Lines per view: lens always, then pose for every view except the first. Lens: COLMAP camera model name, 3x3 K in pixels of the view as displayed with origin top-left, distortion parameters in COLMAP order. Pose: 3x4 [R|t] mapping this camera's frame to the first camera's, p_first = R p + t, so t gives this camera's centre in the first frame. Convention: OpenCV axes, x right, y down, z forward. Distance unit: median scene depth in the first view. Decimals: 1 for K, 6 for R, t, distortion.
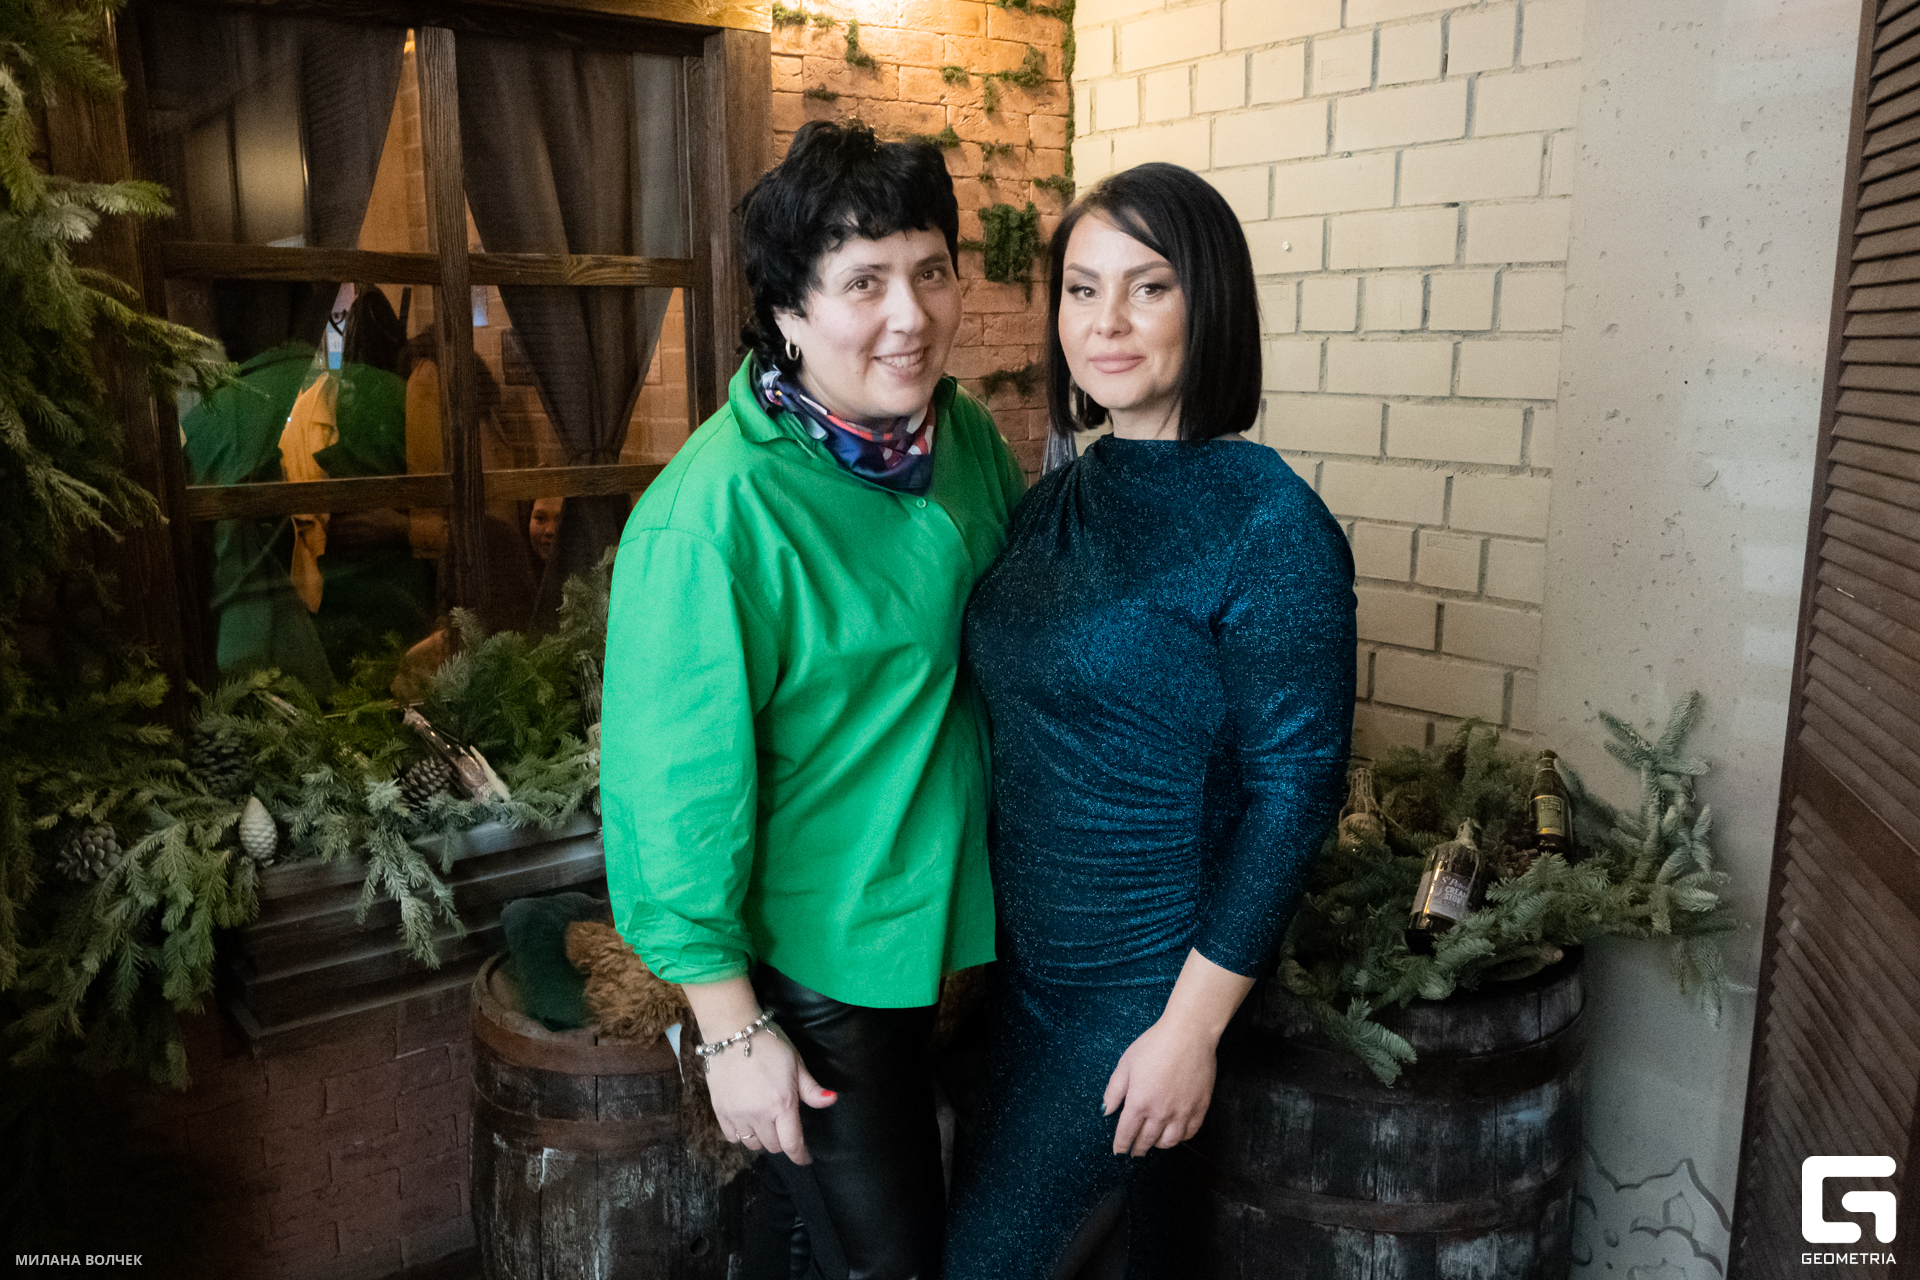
lens RADIAL K [[1536.4, 0, 960.0], [0, 1536.4, 640.0], [0, 0, 1]] dist [-0.008952, -0.008409]
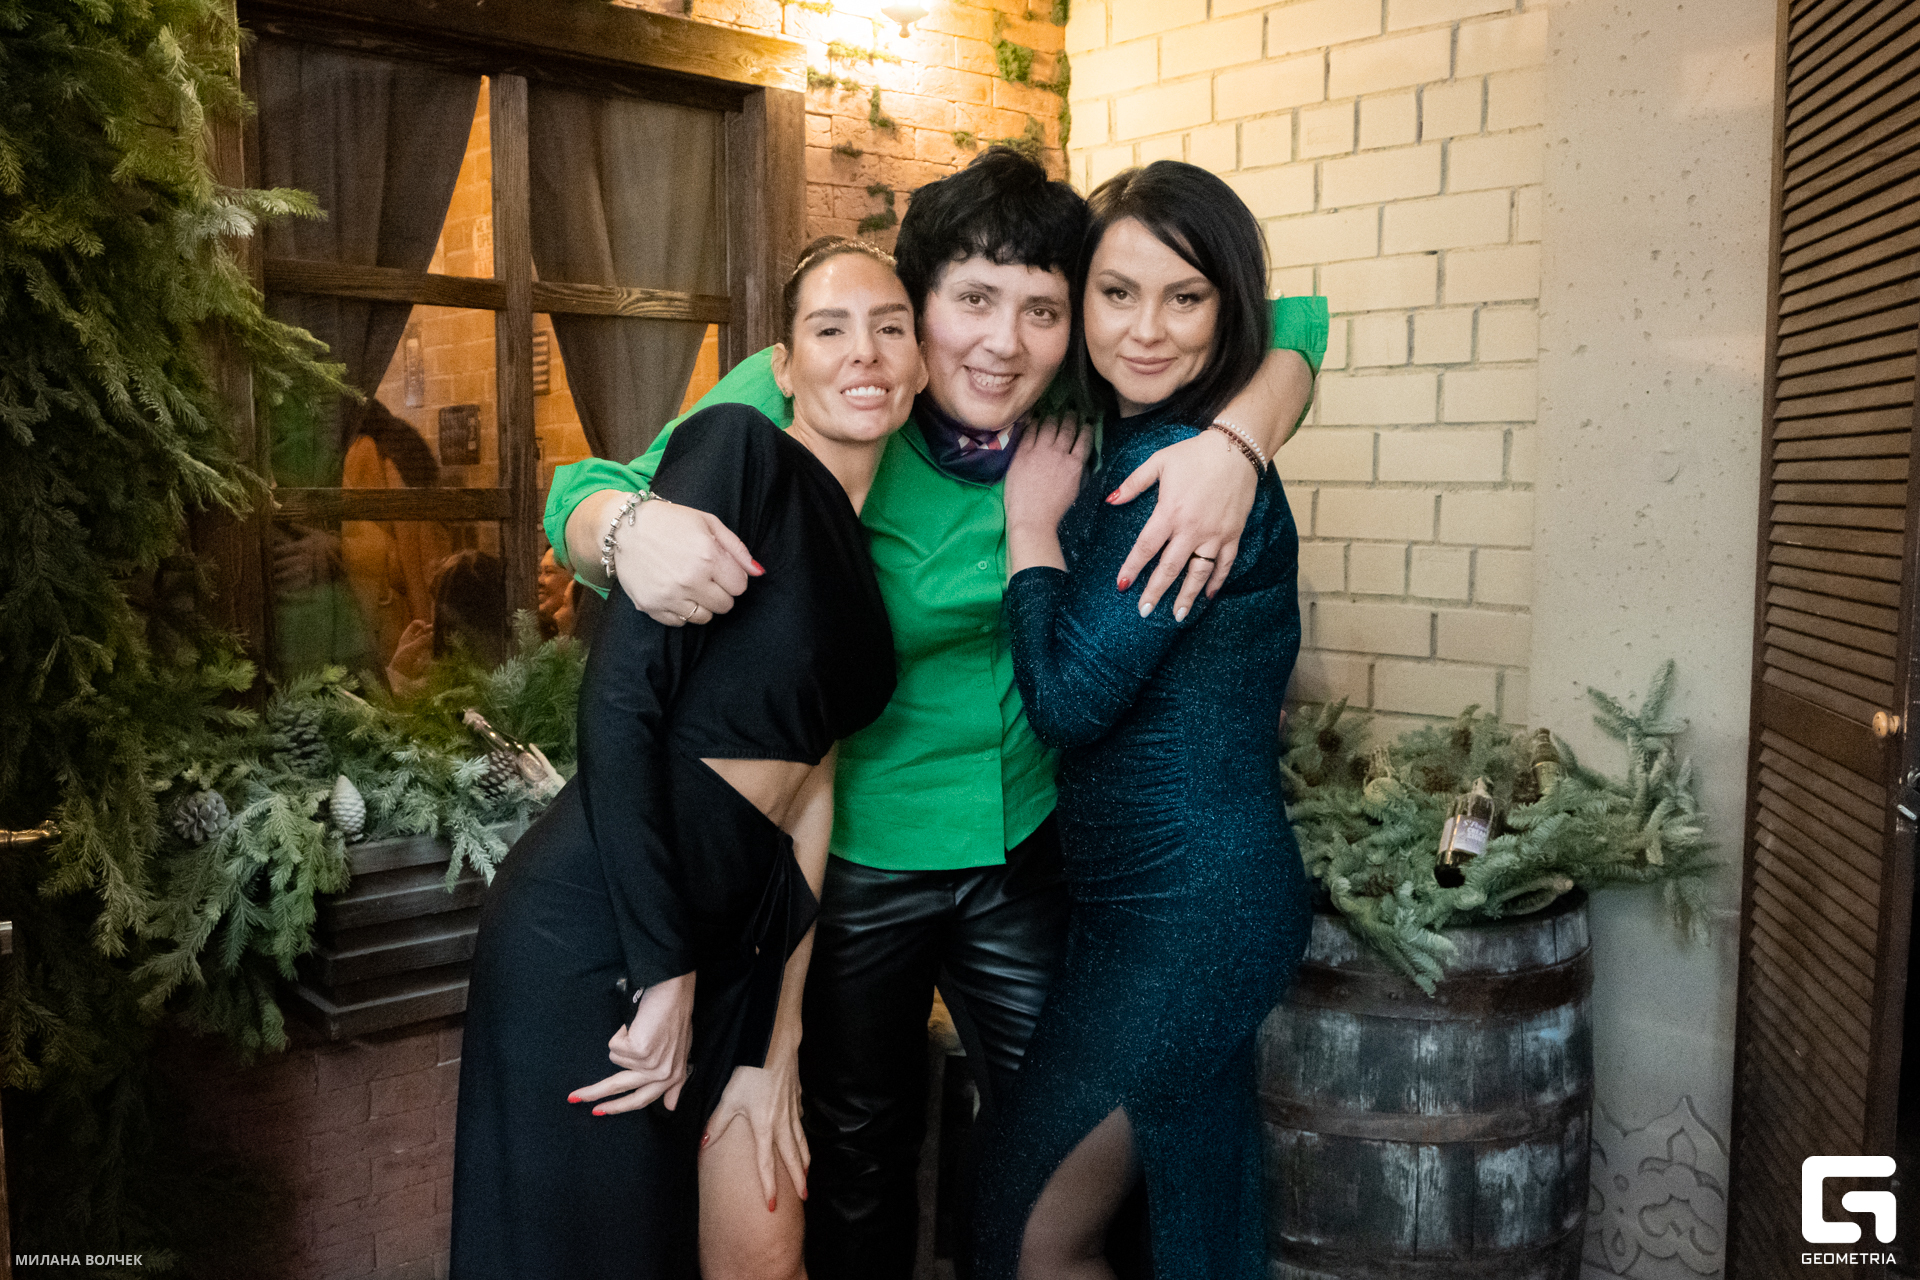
lens RADIAL K [[1751.4, 0, 960.0], [0, 1751.4, 640.0], [0, 0, 1]] dist [-0.023868, -0.011519]
pose [[0.996218, -0.002389, 0.086855, -0.144557], [0.012042, 0.993772, -0.110782, 0.145794], [-0.086049, 0.111409, 0.990042, -0.215331]]
